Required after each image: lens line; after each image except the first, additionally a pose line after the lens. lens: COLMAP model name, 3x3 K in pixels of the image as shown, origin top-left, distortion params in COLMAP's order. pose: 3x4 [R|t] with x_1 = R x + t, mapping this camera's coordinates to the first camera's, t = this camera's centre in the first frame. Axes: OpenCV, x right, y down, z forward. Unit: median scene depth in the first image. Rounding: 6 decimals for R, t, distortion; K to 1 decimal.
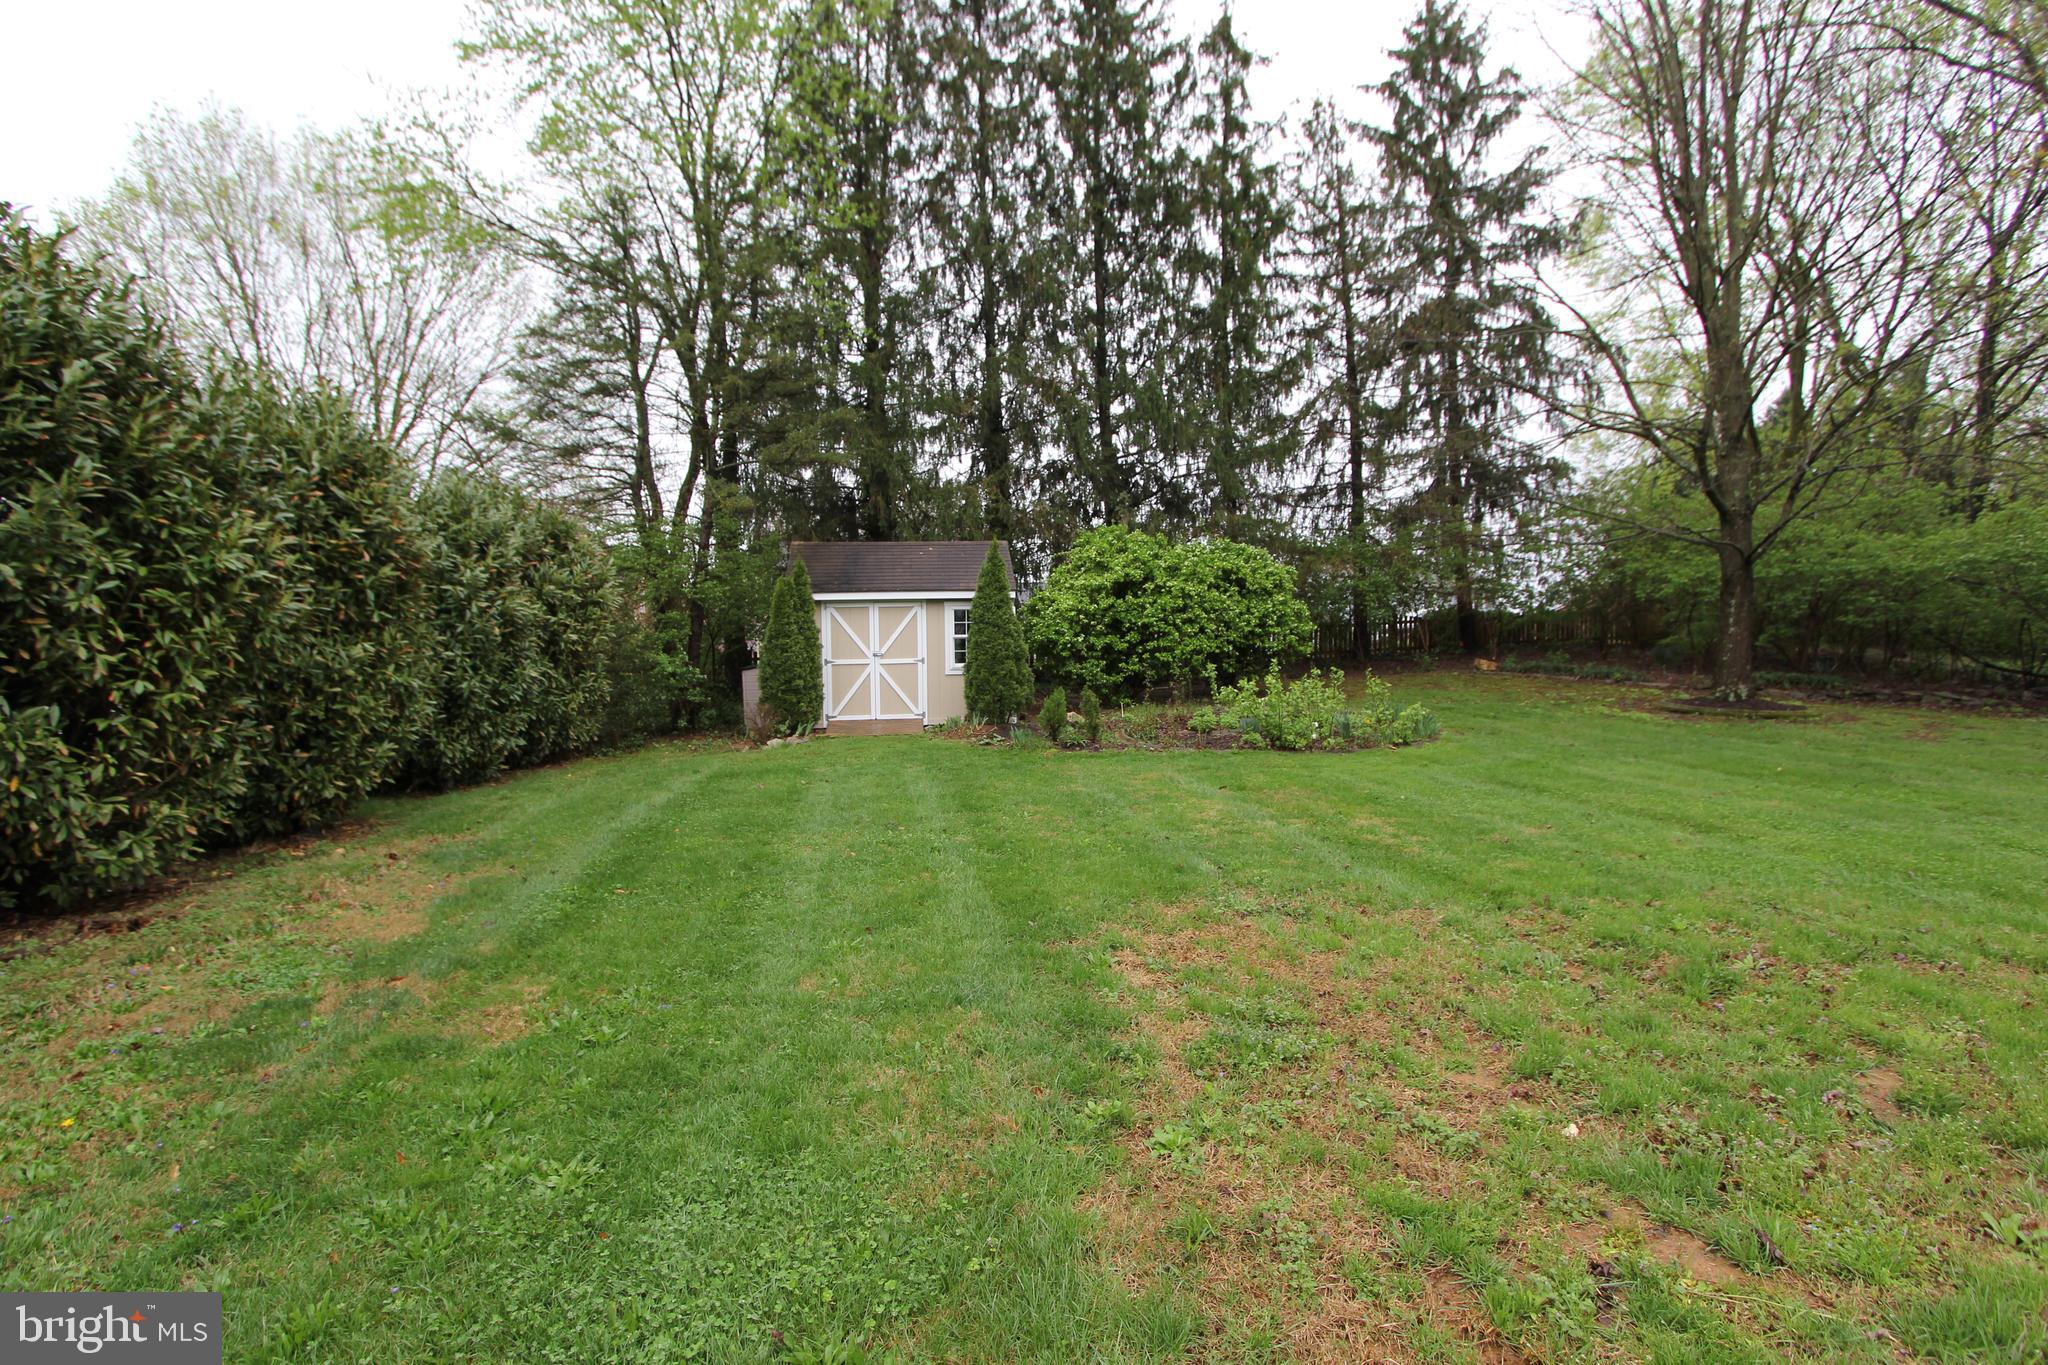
lens RADIAL K [[949.3, 0, 1024.0], [0, 949.3, 682.5], [0, 0, 1]] dist [-0.000917, 0.000130]
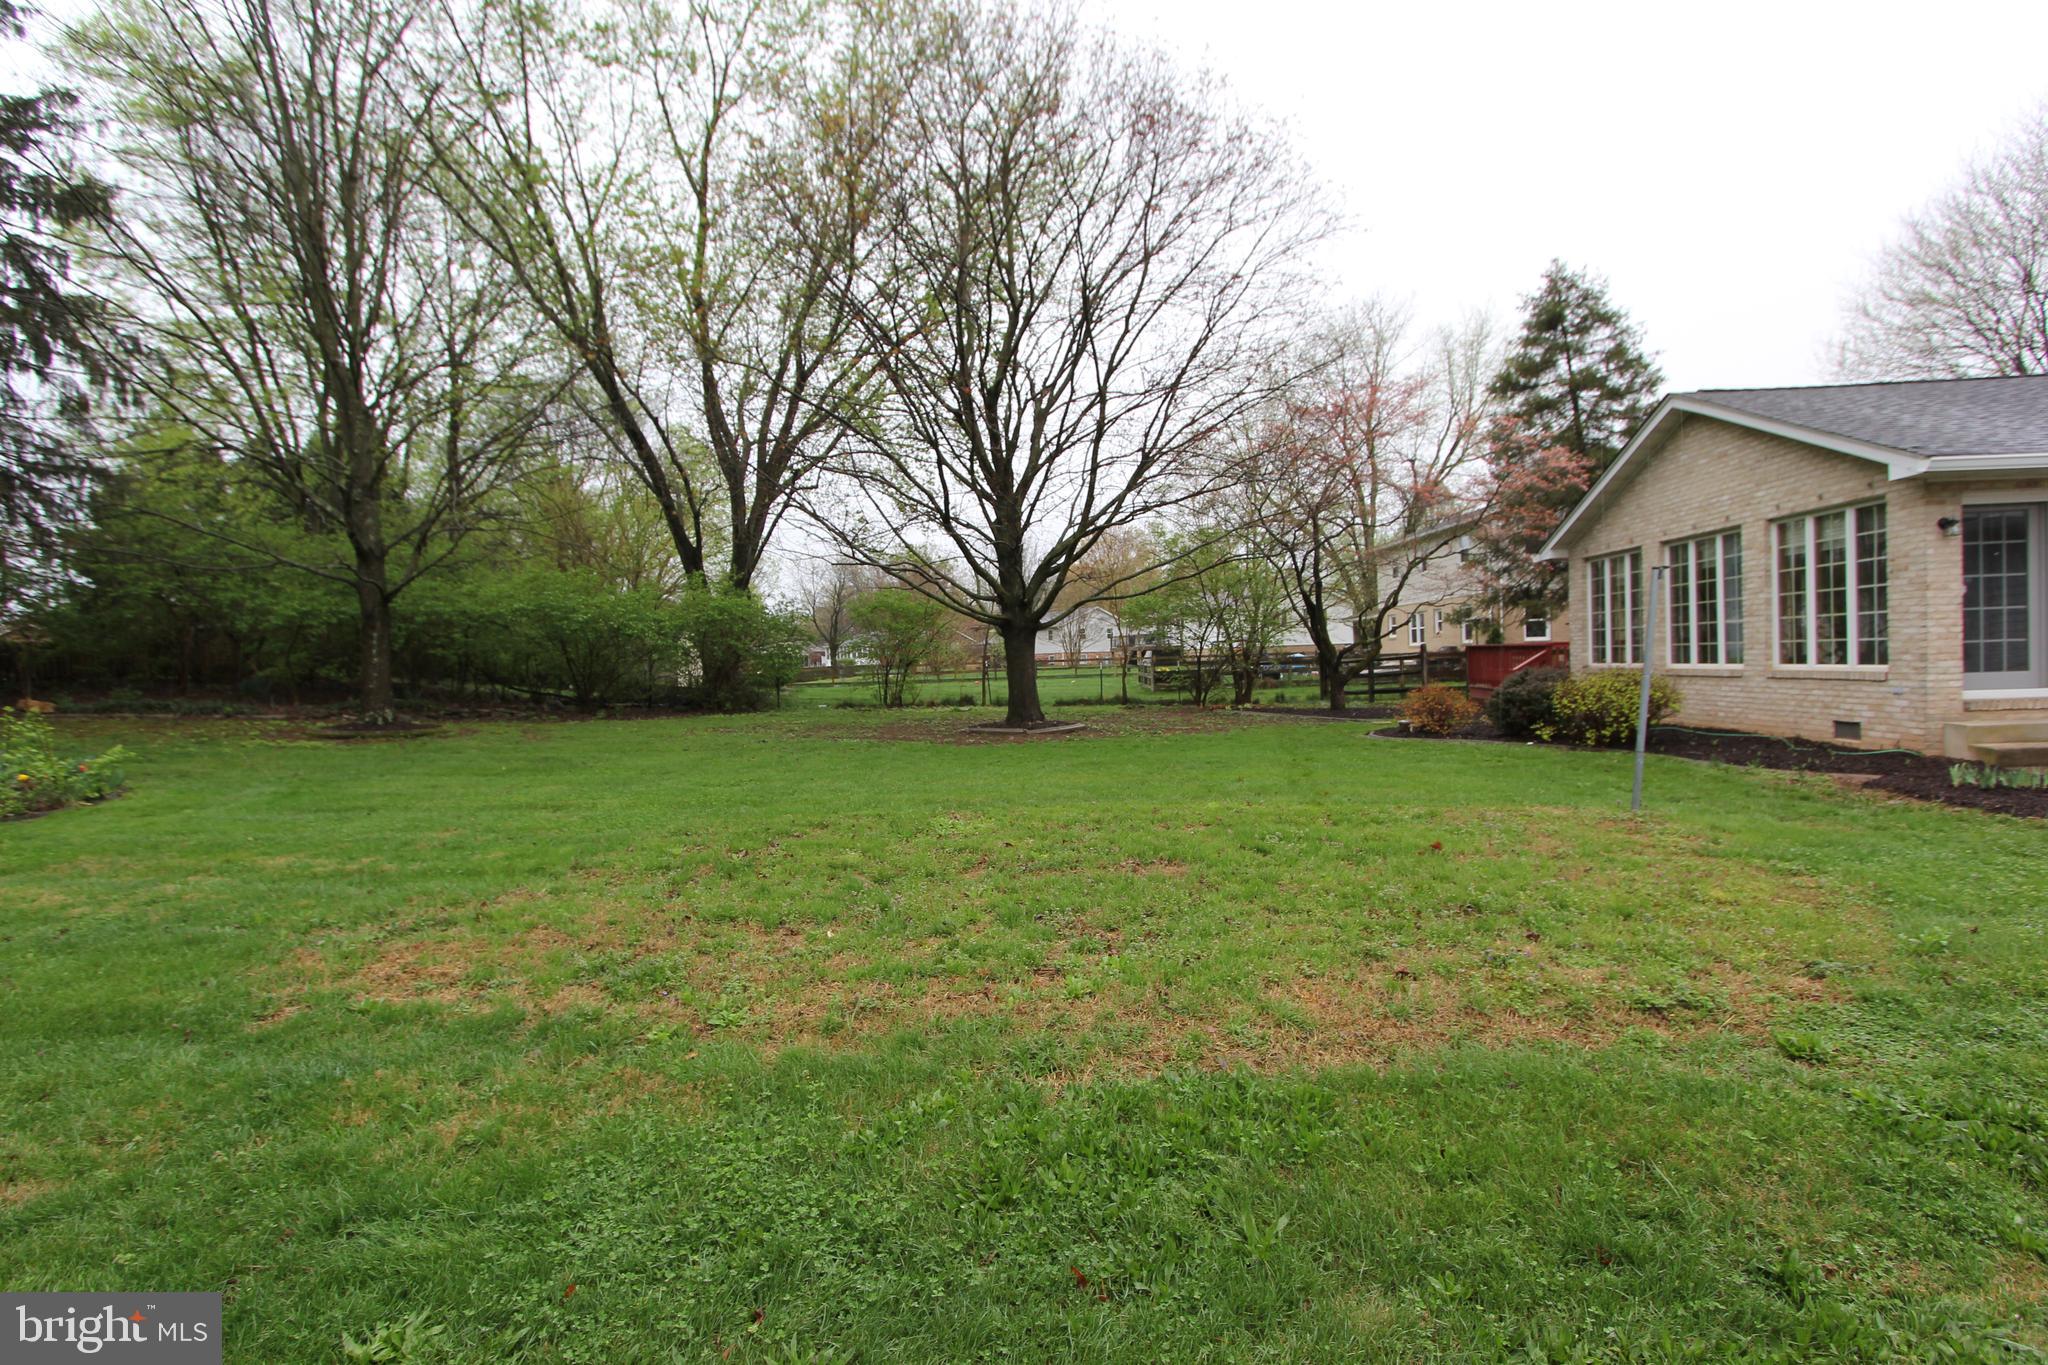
lens RADIAL K [[949.3, 0, 1024.0], [0, 949.3, 682.5], [0, 0, 1]] dist [-0.000917, 0.000130]
pose [[0.233921, -0.023374, 0.971975, -0.451203], [0.055228, 0.998416, 0.010719, 0.002702], [-0.970686, 0.051172, 0.234842, 0.100253]]
